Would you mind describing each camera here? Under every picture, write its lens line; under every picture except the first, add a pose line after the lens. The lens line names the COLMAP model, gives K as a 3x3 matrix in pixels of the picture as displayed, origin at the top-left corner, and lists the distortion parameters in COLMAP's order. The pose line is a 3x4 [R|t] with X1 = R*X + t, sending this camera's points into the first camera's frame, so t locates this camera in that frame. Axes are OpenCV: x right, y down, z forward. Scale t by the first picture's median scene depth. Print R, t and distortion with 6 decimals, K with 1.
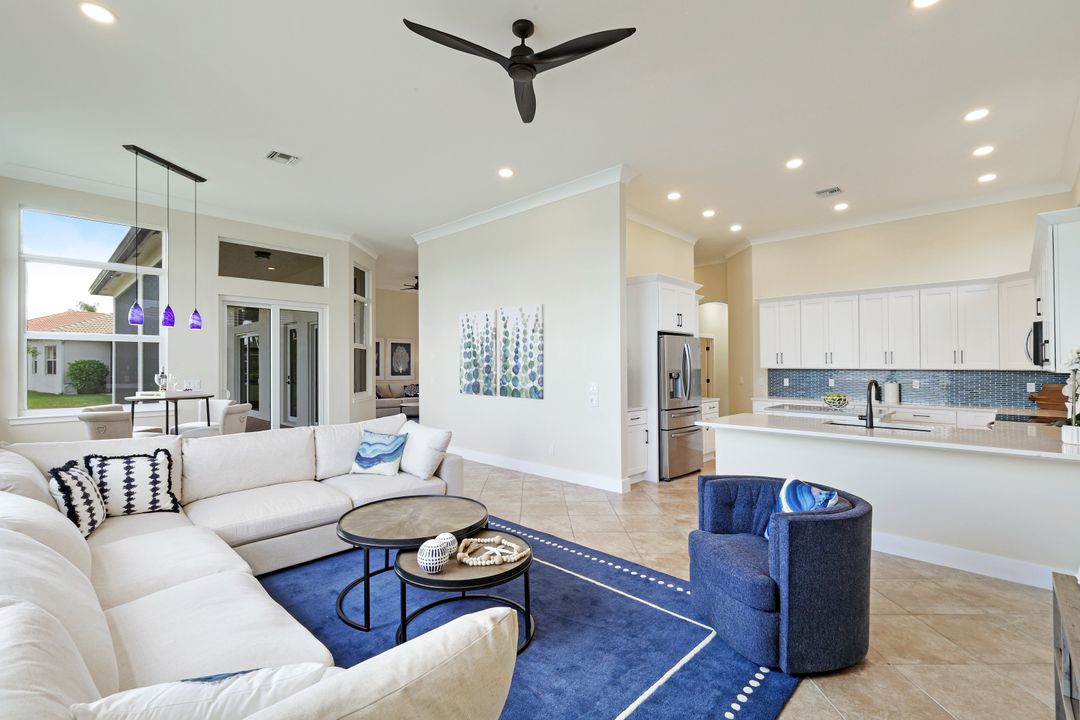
lens RADIAL K [[485.0, 0, 547.4], [0, 485.0, 362.2], [0, 0, 1]] dist [0.001289, -0.000513]
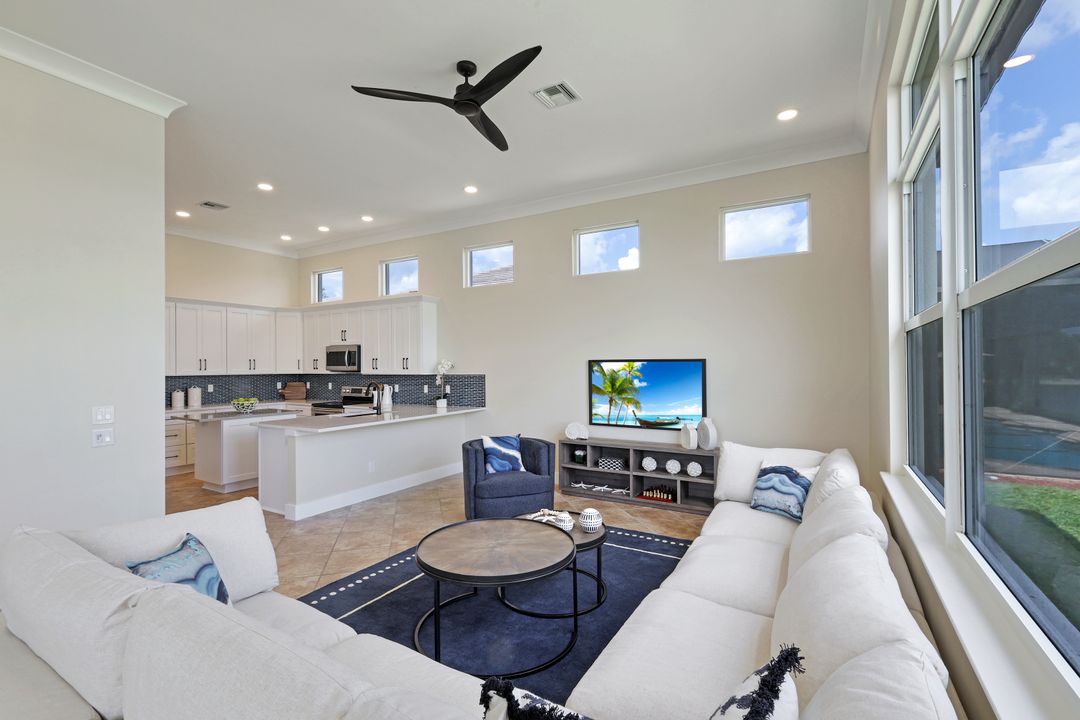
lens RADIAL K [[485.0, 0, 541.5], [0, 485.0, 365.3], [0, 0, 1]] dist [0.001289, -0.000513]
pose [[-0.226434, -0.001526, 0.974025, -0.575152], [-0.002924, 0.999995, 0.000887, -0.012112], [-0.974022, -0.002647, -0.226437, 0.545403]]
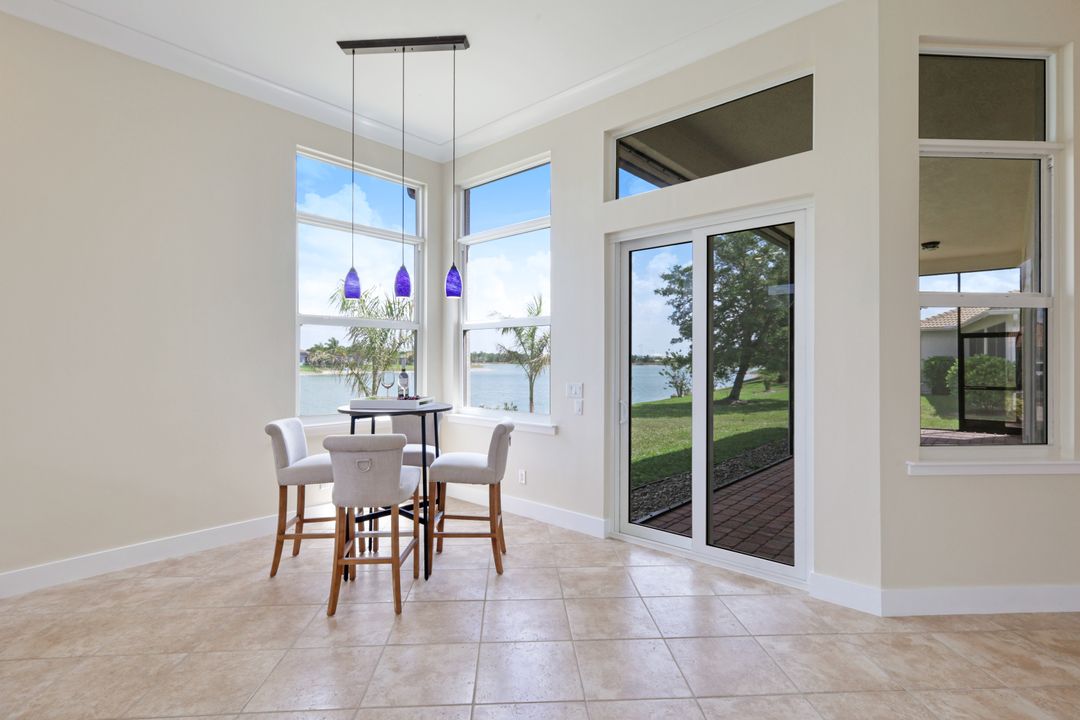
lens RADIAL K [[527.4, 0, 536.8], [0, 527.4, 358.0], [0, 0, 1]] dist [-0.003907, -0.002150]
pose [[0.020847, -0.006816, -0.999759, -0.071067], [0.001649, 0.999976, -0.006783, 0.012672], [0.999781, -0.001507, 0.020857, 0.981693]]
